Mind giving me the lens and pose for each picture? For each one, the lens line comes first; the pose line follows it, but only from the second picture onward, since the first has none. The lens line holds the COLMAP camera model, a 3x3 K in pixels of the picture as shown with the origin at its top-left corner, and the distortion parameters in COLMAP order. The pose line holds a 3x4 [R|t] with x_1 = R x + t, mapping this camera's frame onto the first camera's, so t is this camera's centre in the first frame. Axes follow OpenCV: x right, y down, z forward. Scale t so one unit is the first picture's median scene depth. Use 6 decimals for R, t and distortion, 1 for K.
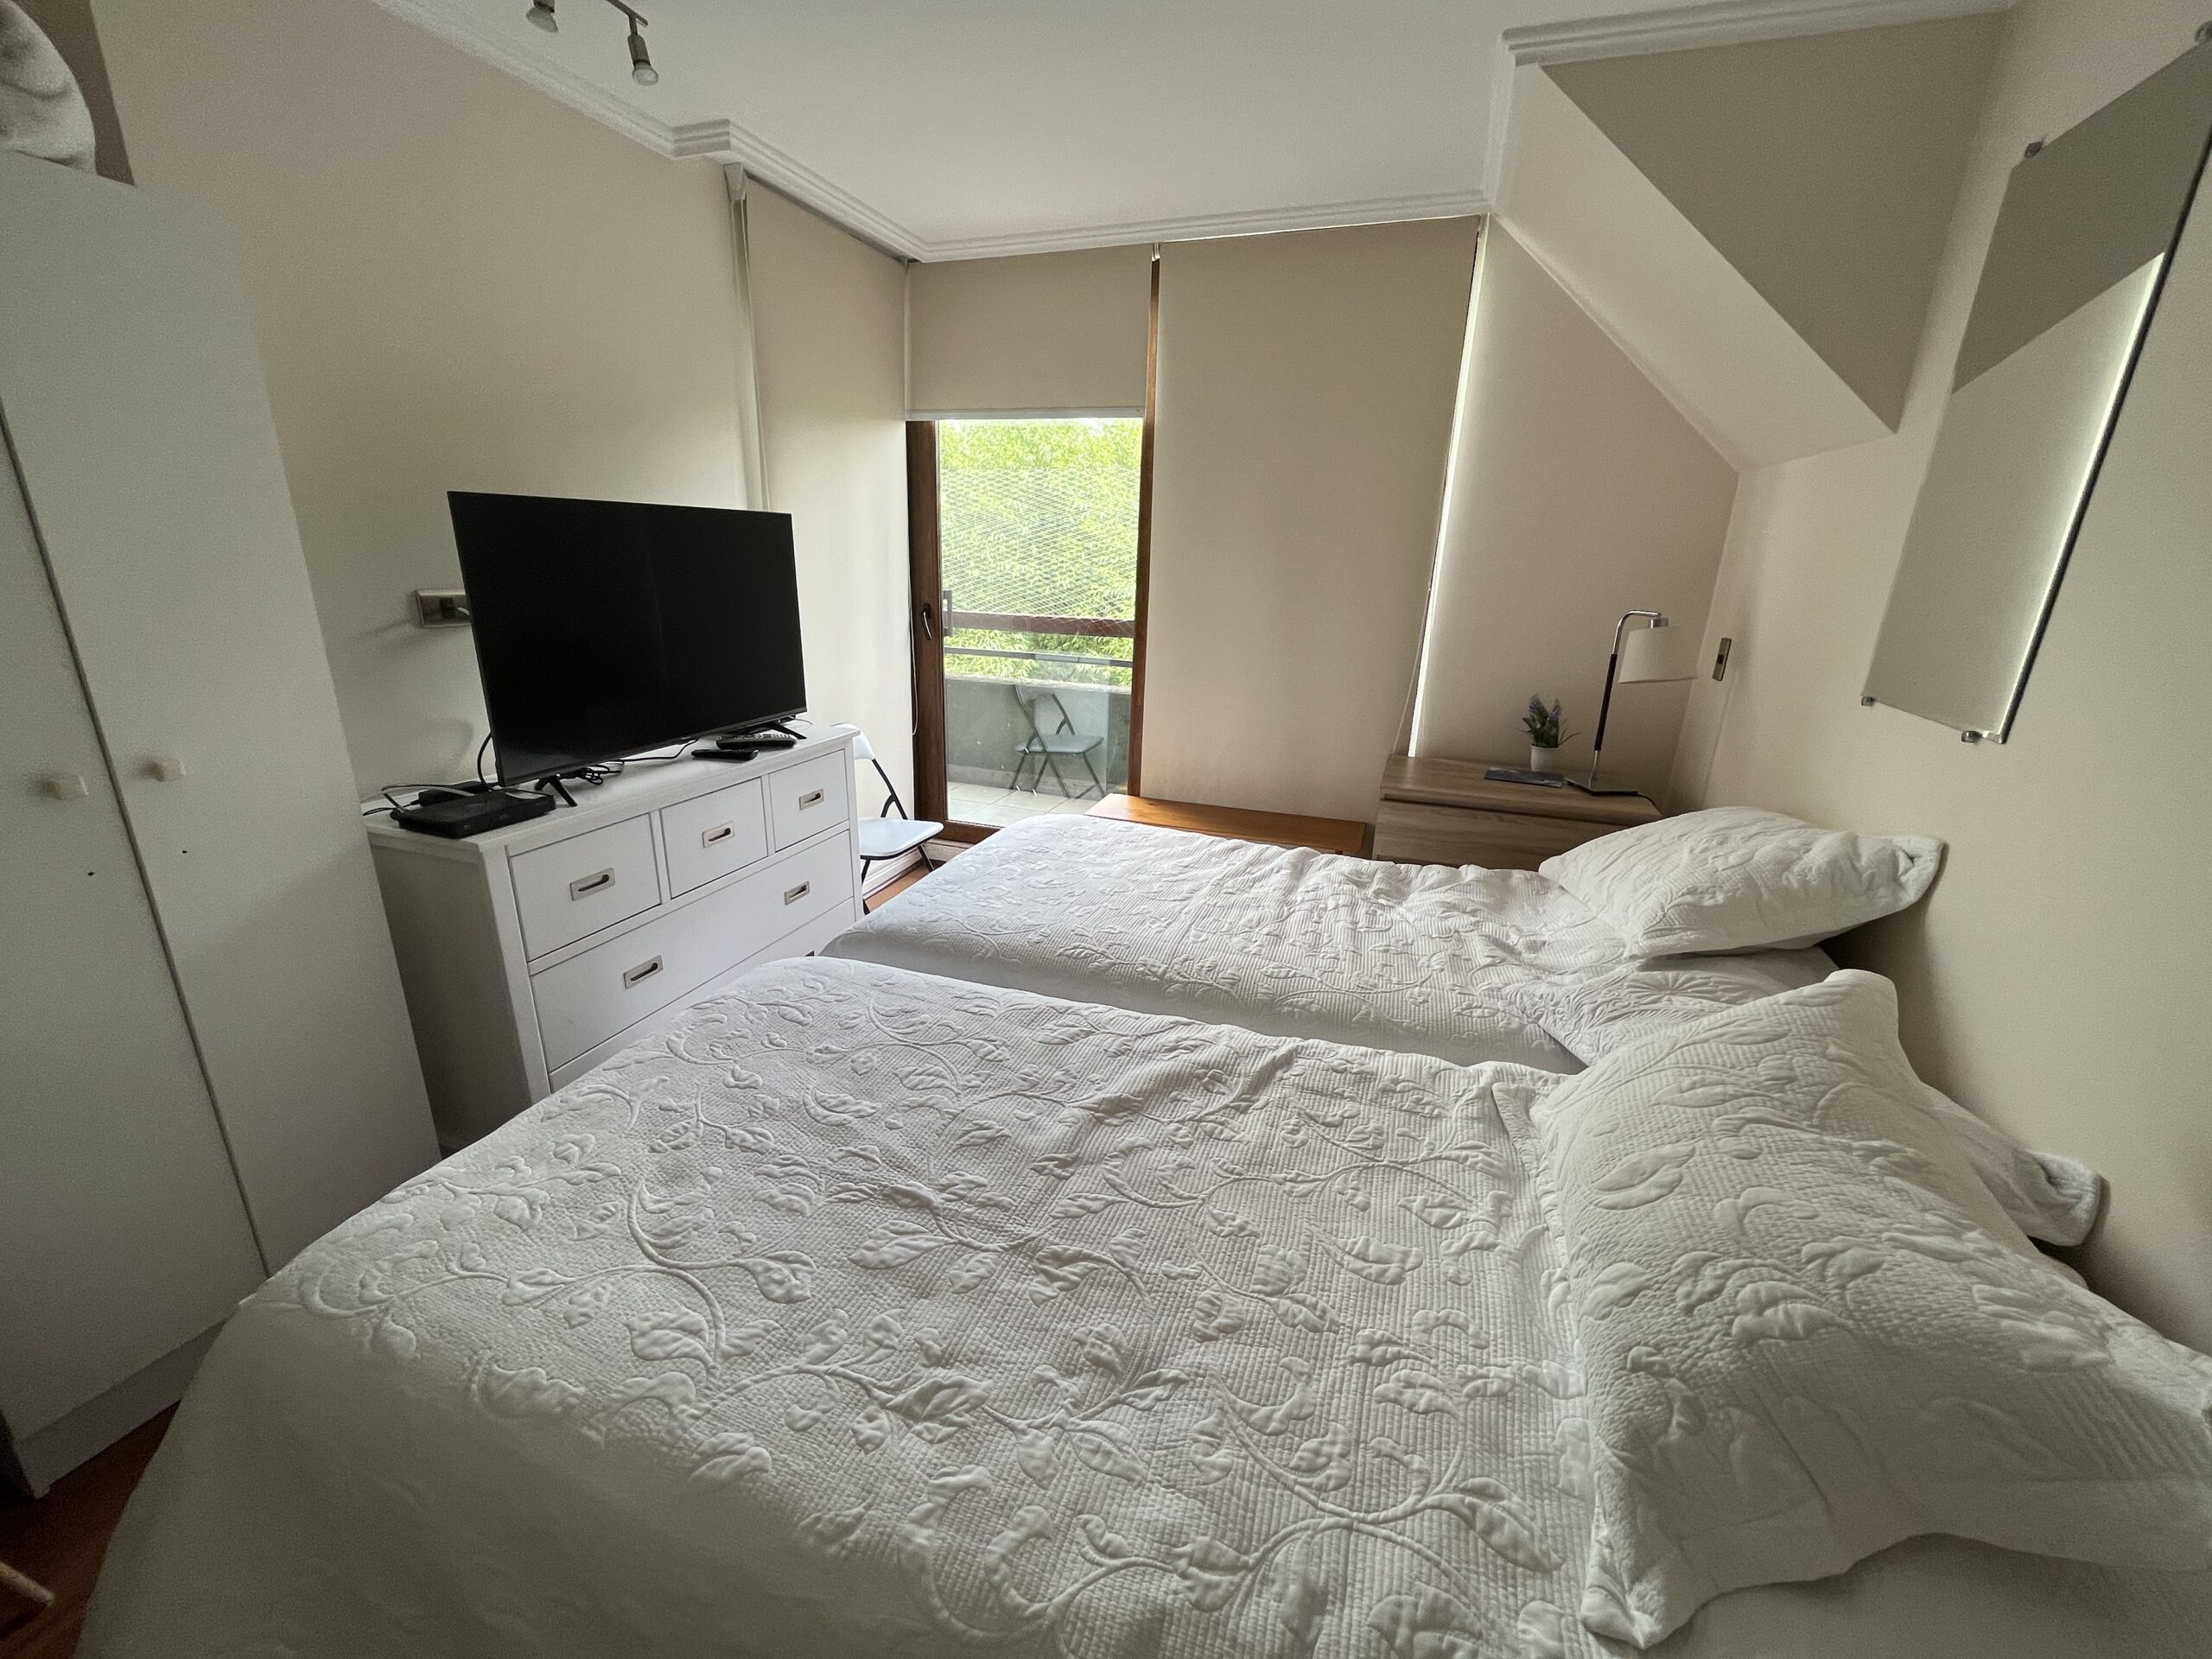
lens RADIAL K [[896.8, 0, 1104.1], [0, 896.8, 821.6], [0, 0, 1]] dist [-0.004248, 0.000264]
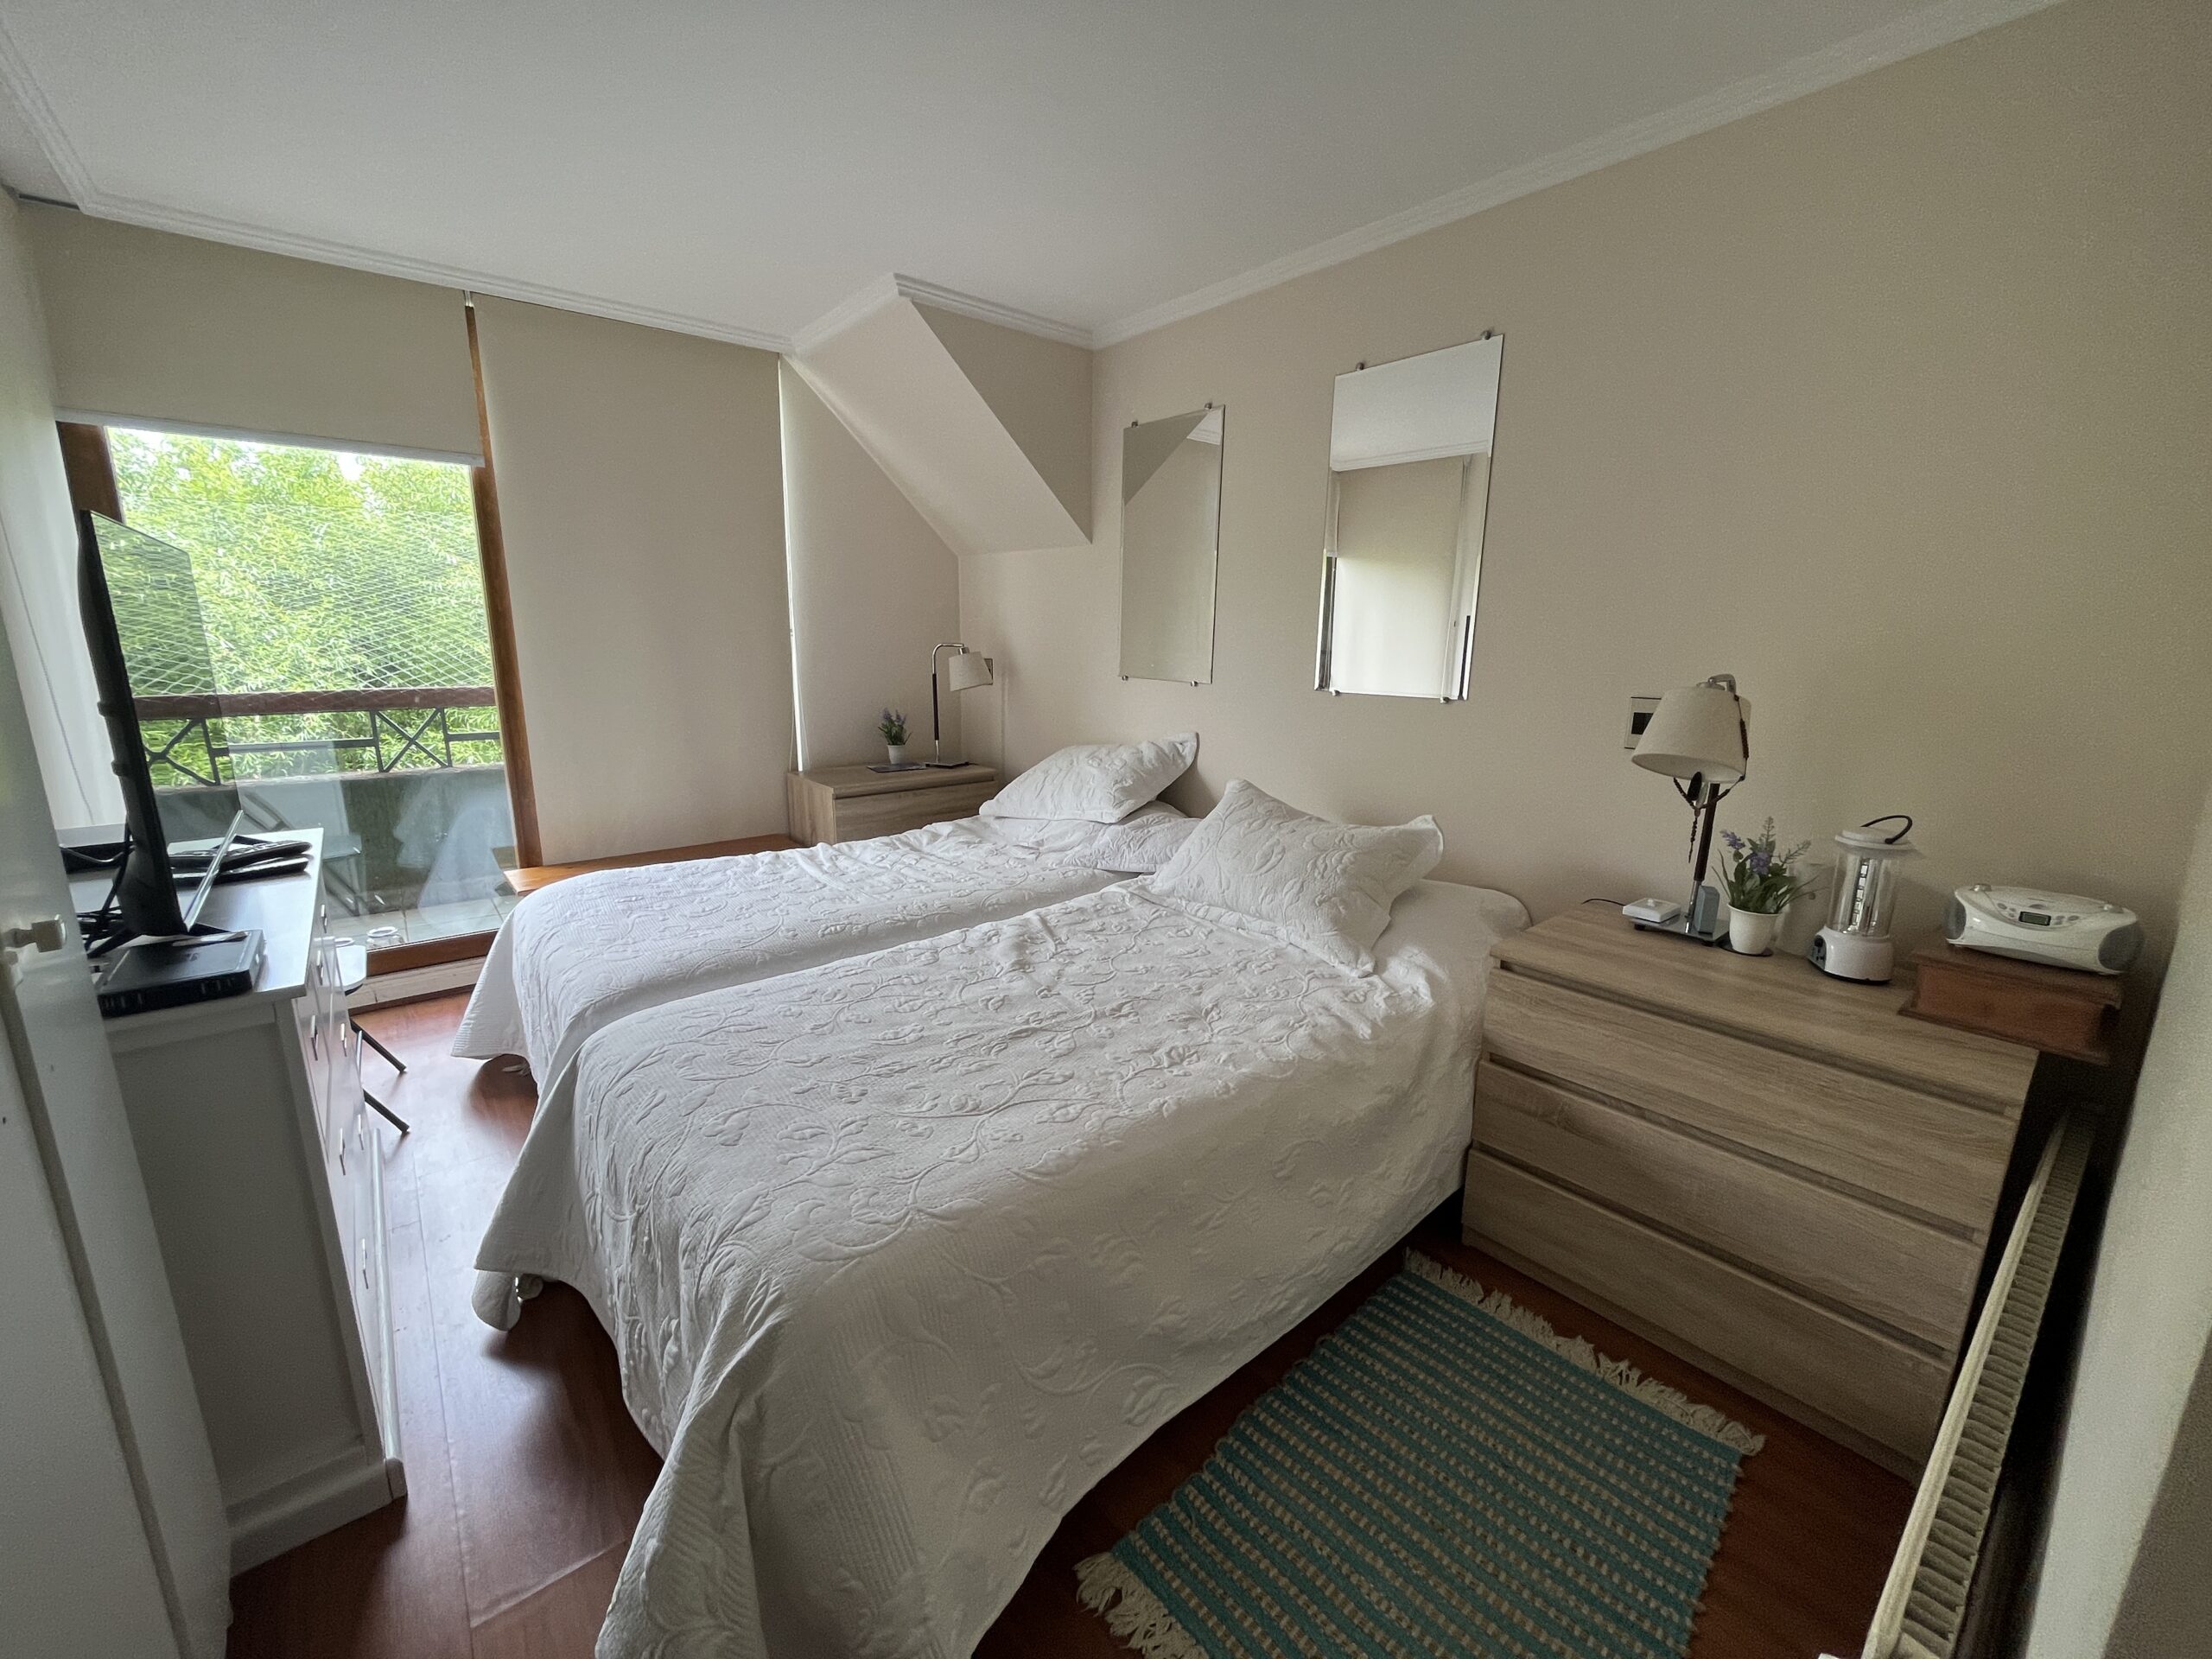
lens RADIAL K [[896.8, 0, 1104.1], [0, 896.8, 821.6], [0, 0, 1]] dist [-0.004248, 0.000264]
pose [[0.505764, -0.200990, 0.838931, -0.994470], [0.252687, 0.964342, 0.078699, 0.003796], [-0.824835, 0.172184, 0.538517, 0.031597]]
